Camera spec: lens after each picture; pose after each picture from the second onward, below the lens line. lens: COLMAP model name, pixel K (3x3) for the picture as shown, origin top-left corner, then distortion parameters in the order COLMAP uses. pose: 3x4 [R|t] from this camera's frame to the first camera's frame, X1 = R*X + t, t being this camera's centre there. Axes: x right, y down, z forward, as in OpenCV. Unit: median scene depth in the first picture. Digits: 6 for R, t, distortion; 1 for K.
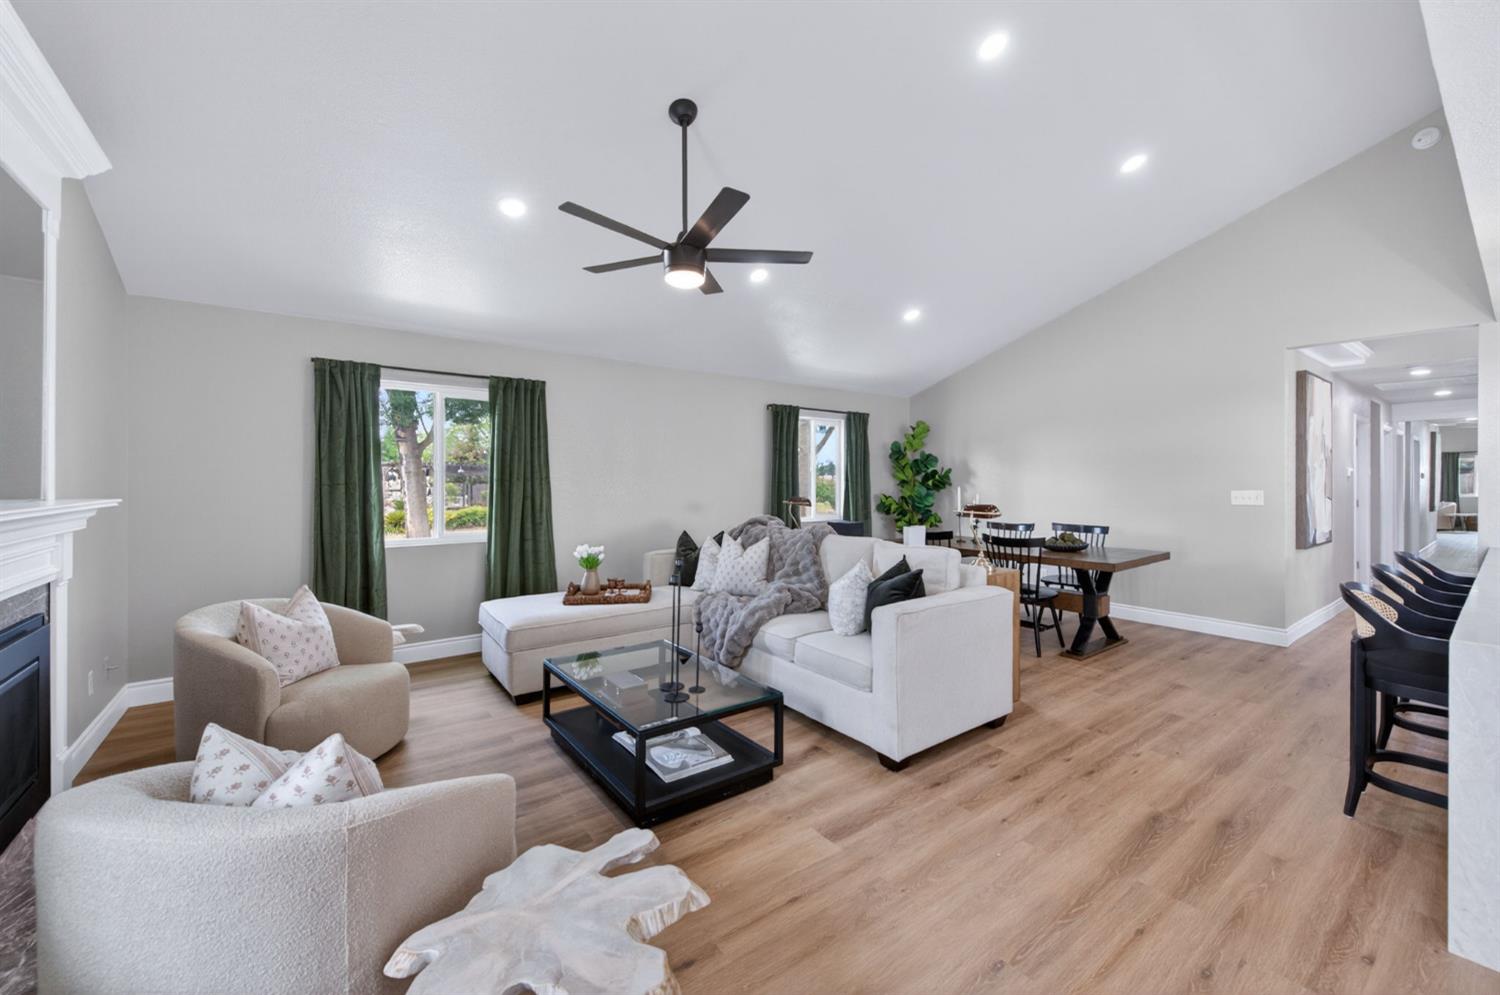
lens RADIAL K [[609.0, 0, 759.1], [0, 609.0, 494.7], [0, 0, 1]] dist [0.017091, -0.001184]
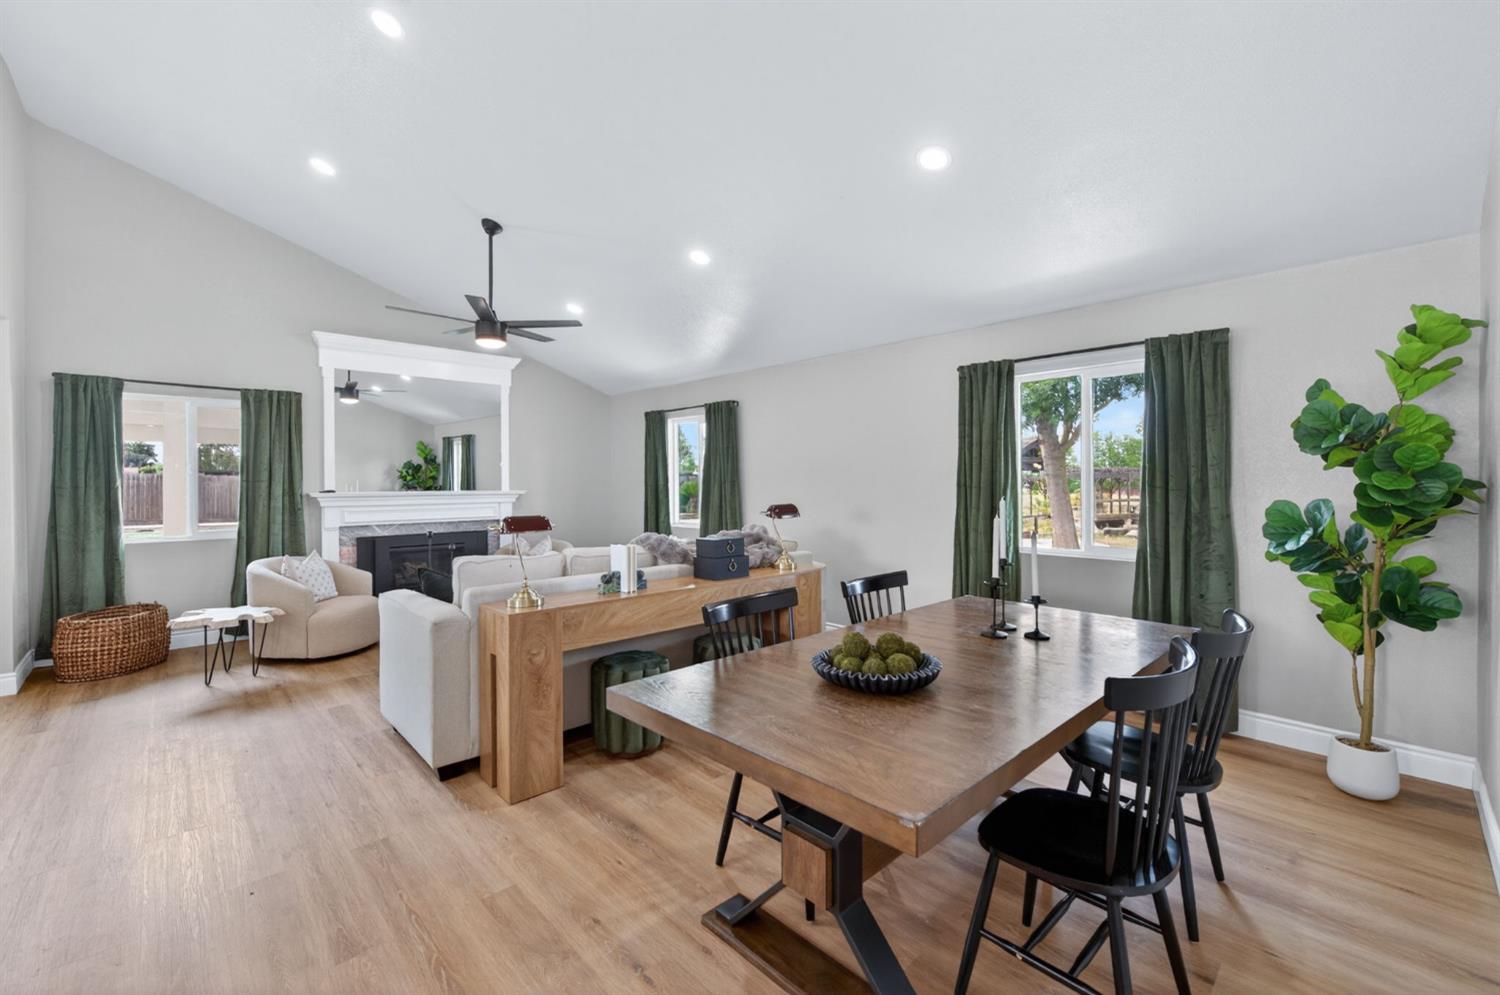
lens RADIAL K [[609.0, 0, 755.4], [0, 609.0, 485.0], [0, 0, 1]] dist [0.017091, -0.001184]
pose [[0.099879, 0.025554, -0.994671, 1.058519], [0.001229, 0.999666, 0.025806, -0.052754], [0.994999, -0.003799, 0.099814, 1.109679]]
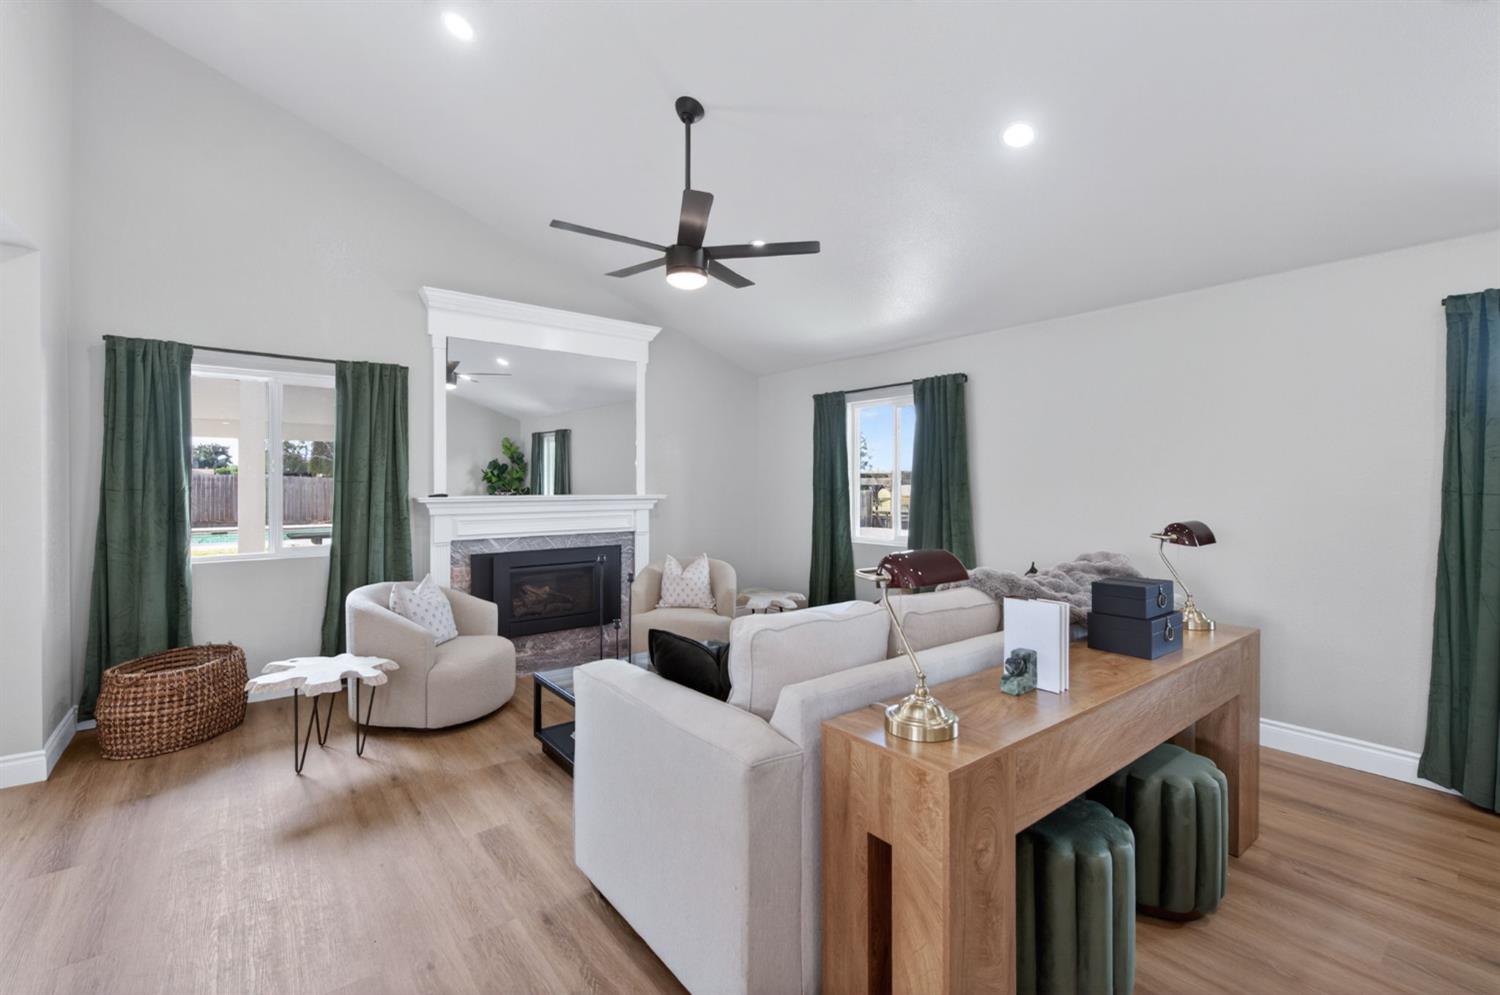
lens RADIAL K [[624.5, 0, 757.5], [0, 624.5, 485.8], [0, 0, 1]] dist [0.013319, 0.001804]
pose [[0.028685, 0.022016, -0.999346, 0.686800], [-0.000557, 0.999758, 0.022009, -0.044647], [0.999588, -0.000075, 0.028690, 0.809353]]
